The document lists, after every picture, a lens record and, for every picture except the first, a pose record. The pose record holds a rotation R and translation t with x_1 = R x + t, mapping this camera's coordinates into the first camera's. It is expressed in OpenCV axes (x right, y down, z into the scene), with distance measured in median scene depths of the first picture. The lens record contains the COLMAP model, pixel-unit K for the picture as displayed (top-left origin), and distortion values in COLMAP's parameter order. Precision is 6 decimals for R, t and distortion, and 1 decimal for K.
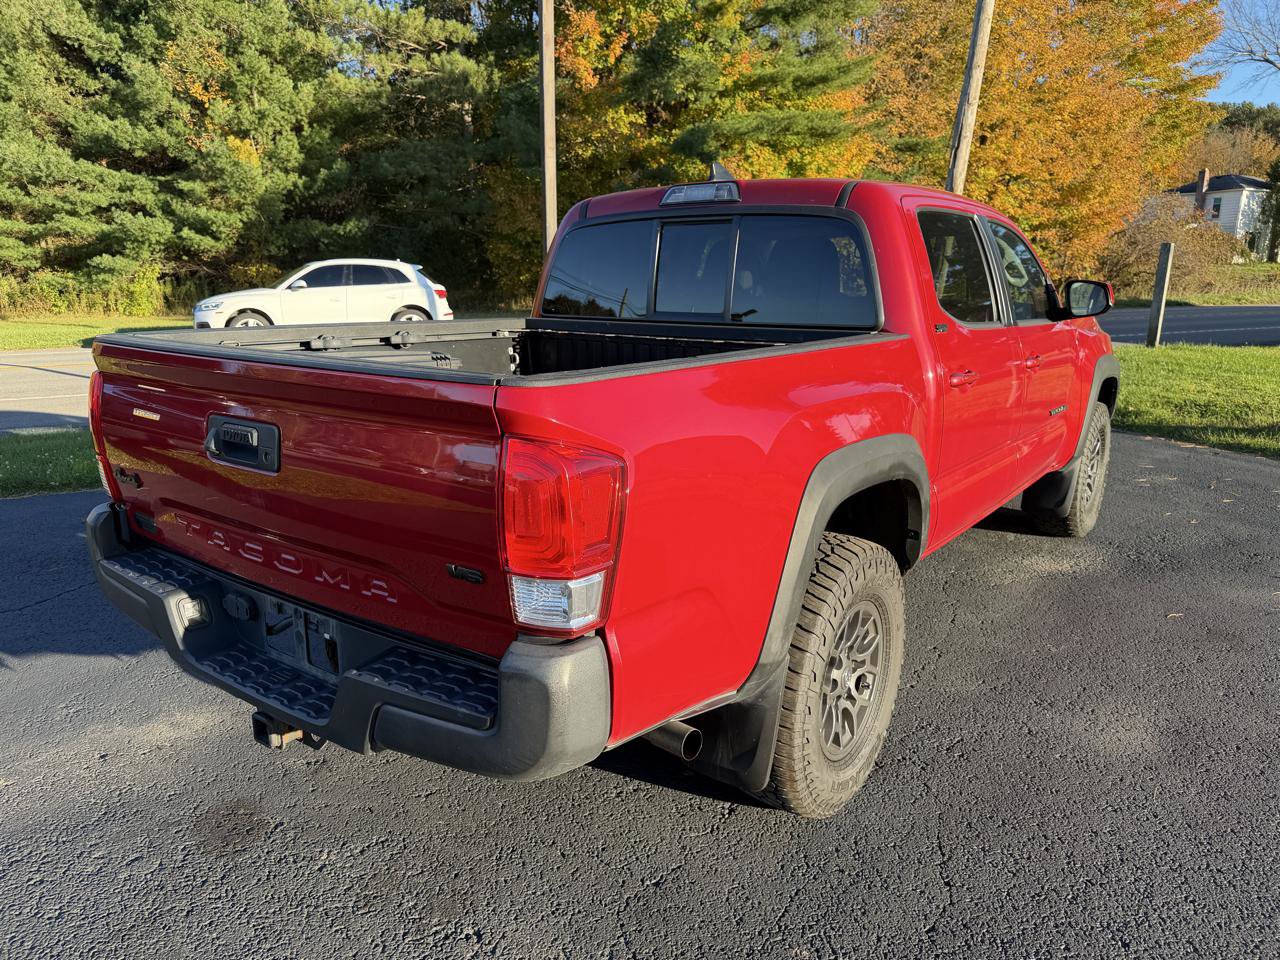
lens RADIAL K [[908.1, 0, 642.0], [0, 908.1, 489.8], [0, 0, 1]] dist [0.009664, -0.026662]
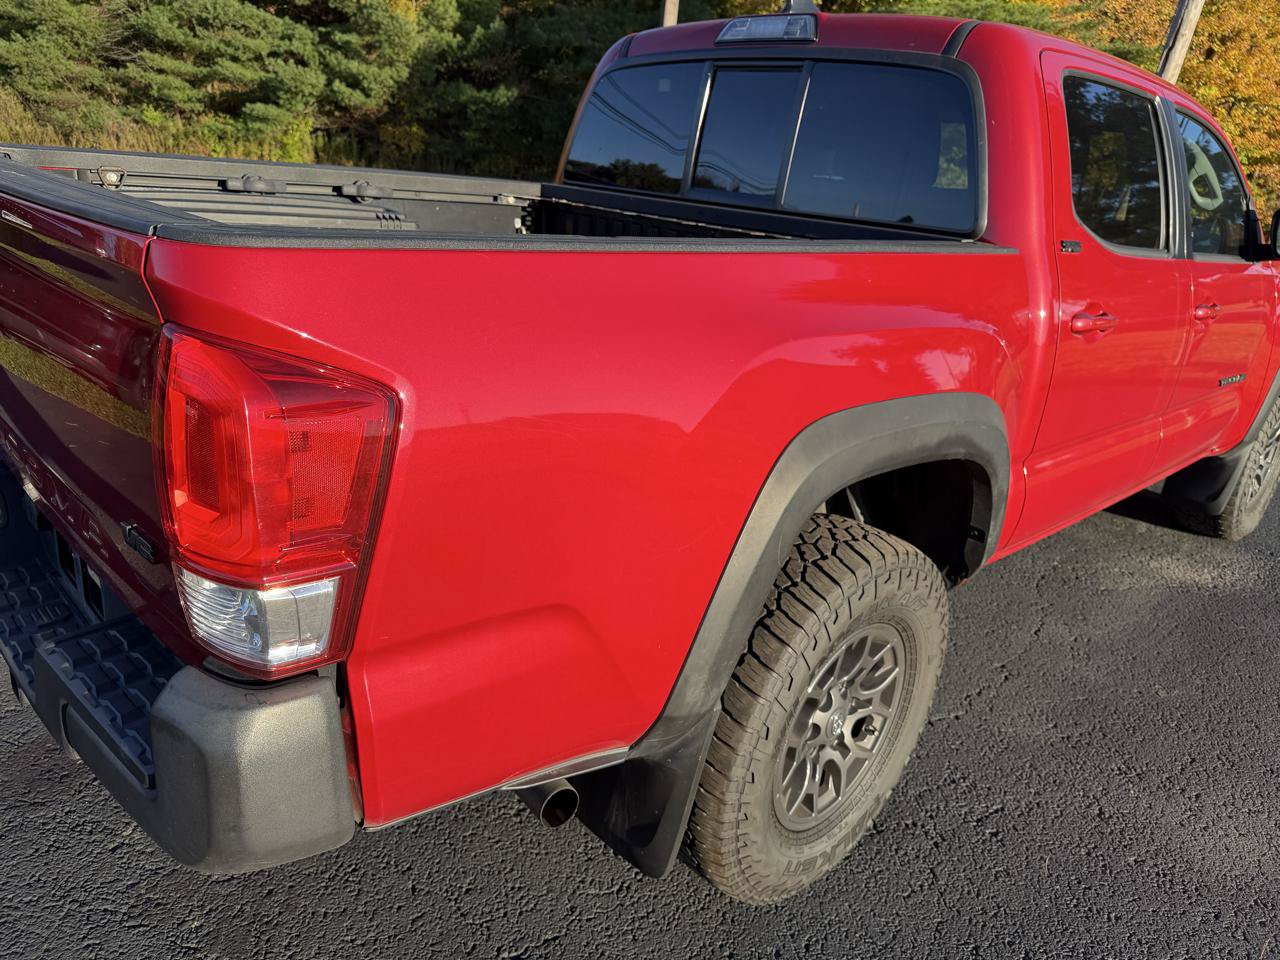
lens RADIAL K [[907.1, 0, 637.1], [0, 907.1, 484.1], [0, 0, 1]] dist [-0.011997, -0.001490]
pose [[0.980403, 0.139919, -0.138682, 0.070490], [-0.124996, 0.985921, 0.111066, -0.018883], [0.152269, -0.091555, 0.984089, 0.142030]]
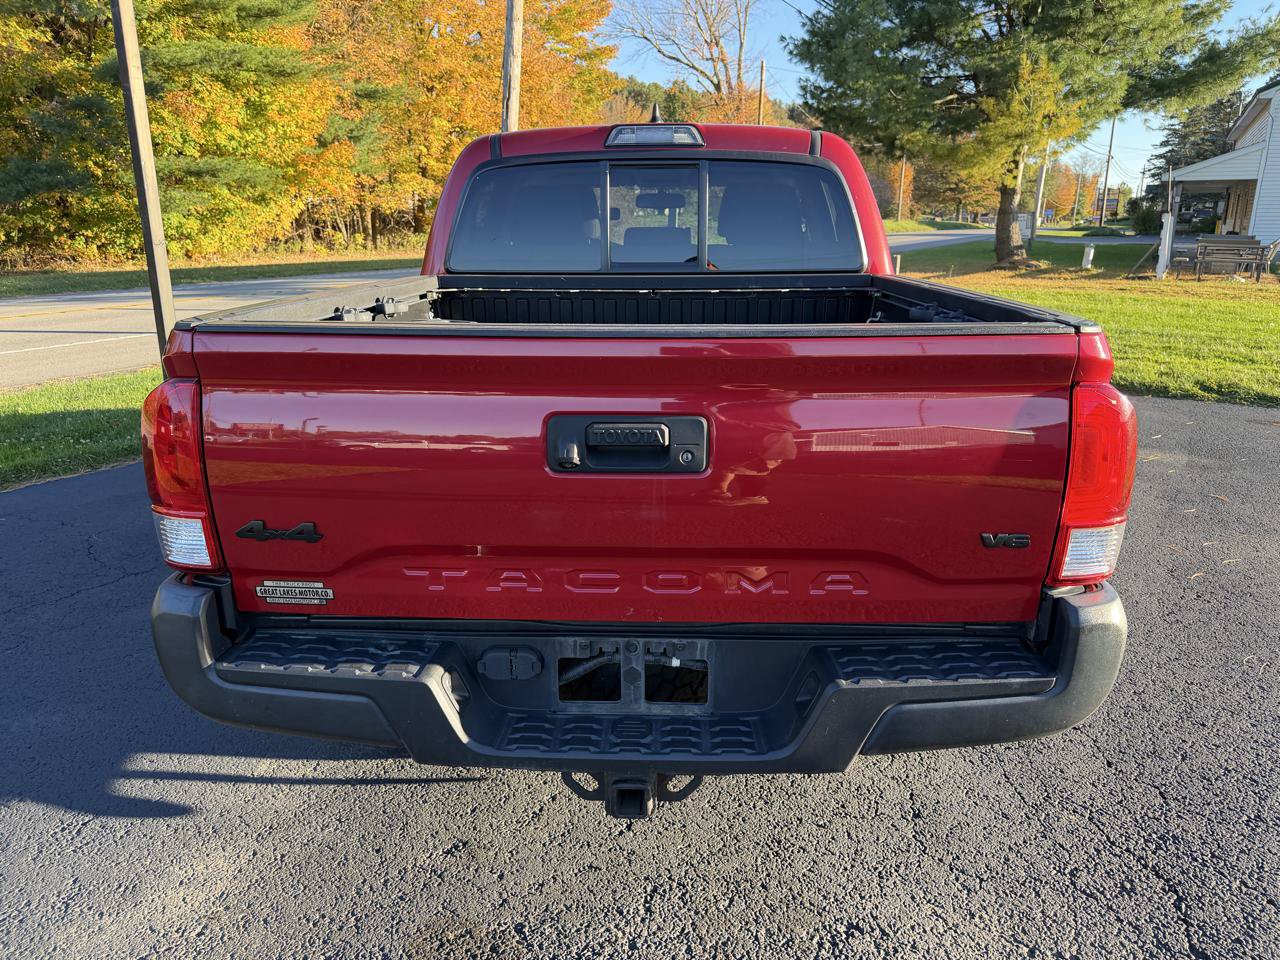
lens RADIAL K [[907.1, 0, 637.1], [0, 907.1, 484.1], [0, 0, 1]] dist [-0.011997, -0.001490]
pose [[0.822968, -0.161523, 0.544640, -0.324219], [0.136037, 0.986866, 0.087118, -0.031548], [-0.551559, 0.002396, 0.834133, 0.136341]]
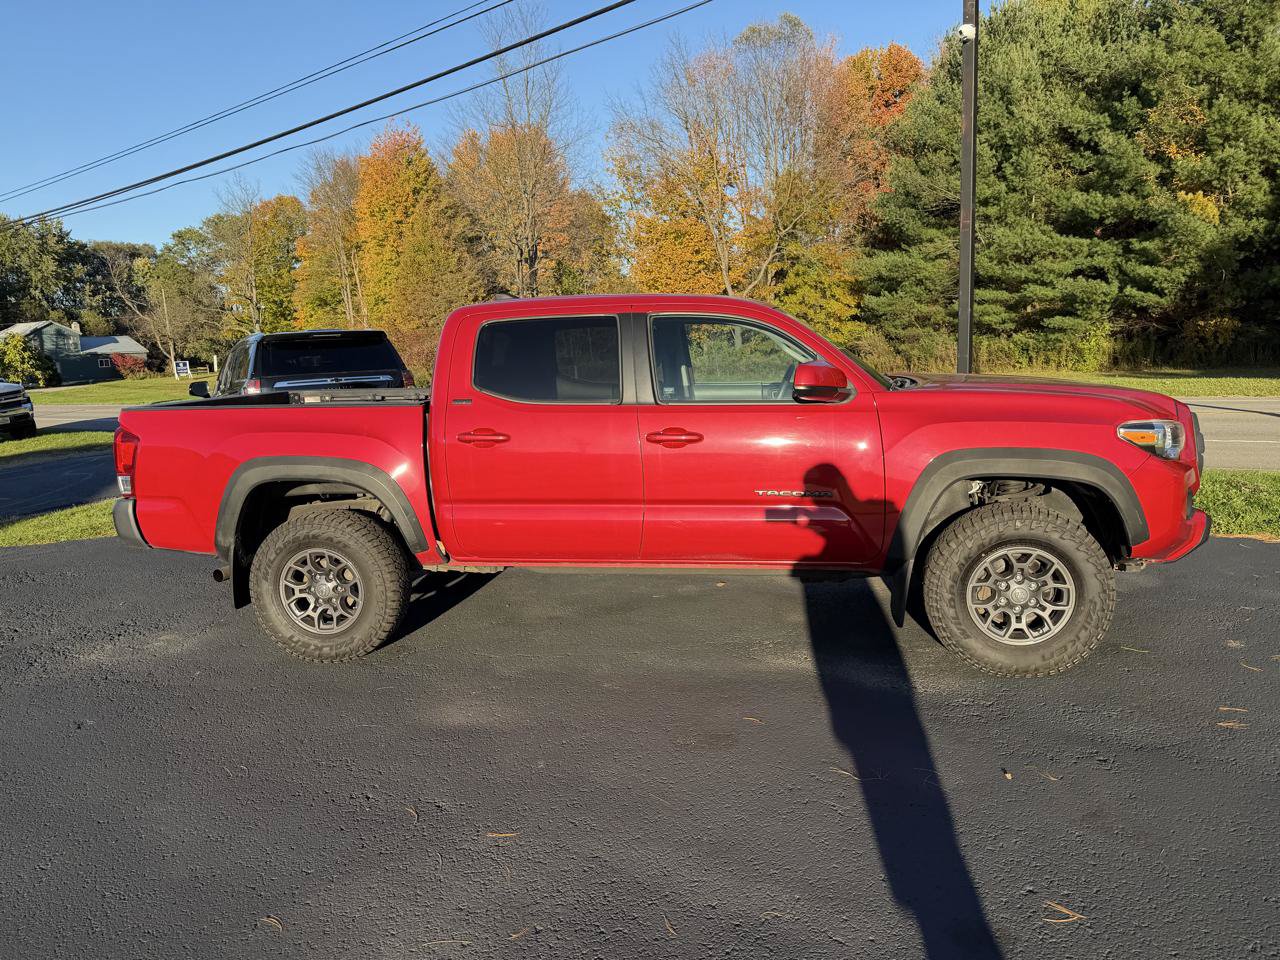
lens RADIAL K [[907.1, 0, 637.1], [0, 907.1, 484.1], [0, 0, 1]] dist [-0.011997, -0.001490]
pose [[0.444308, 0.112897, -0.888732, 0.747185], [-0.167888, 0.984945, 0.041186, -0.067448], [0.880003, 0.130908, 0.456573, 0.287532]]
